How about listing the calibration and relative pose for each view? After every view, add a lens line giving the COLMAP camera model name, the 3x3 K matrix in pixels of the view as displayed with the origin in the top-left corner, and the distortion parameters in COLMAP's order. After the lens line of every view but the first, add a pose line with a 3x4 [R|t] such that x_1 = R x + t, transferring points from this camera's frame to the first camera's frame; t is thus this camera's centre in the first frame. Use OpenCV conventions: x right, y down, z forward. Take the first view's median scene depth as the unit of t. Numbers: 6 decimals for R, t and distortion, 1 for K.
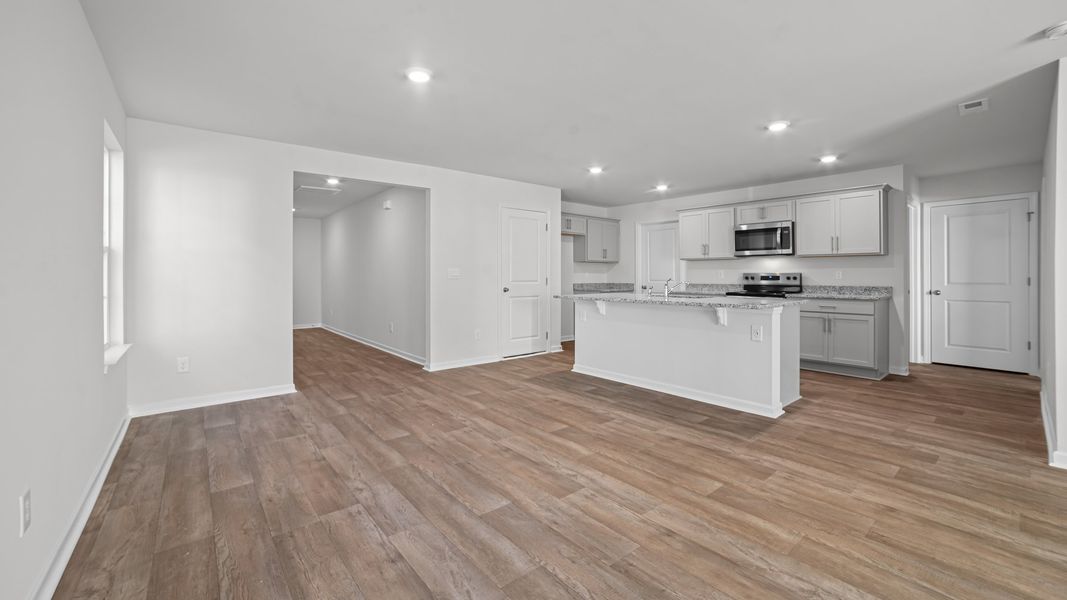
lens RADIAL K [[430.1, 0, 520.8], [0, 430.1, 273.1], [0, 0, 1]] dist [-0.054707, 0.024406]
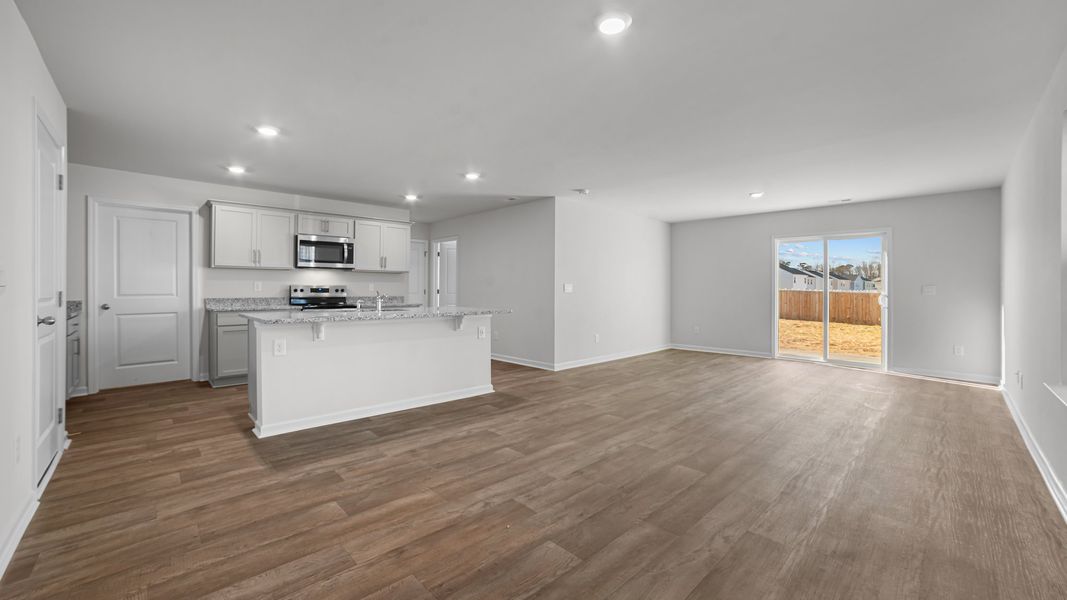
lens RADIAL K [[424.5, 0, 528.9], [0, 424.5, 304.4], [0, 0, 1]] dist [-0.041072, 0.024009]
pose [[-0.066842, -0.038296, 0.997028, -0.466668], [-0.010887, 0.999232, 0.037651, 0.001574], [-0.997704, -0.008338, -0.067207, 0.577200]]
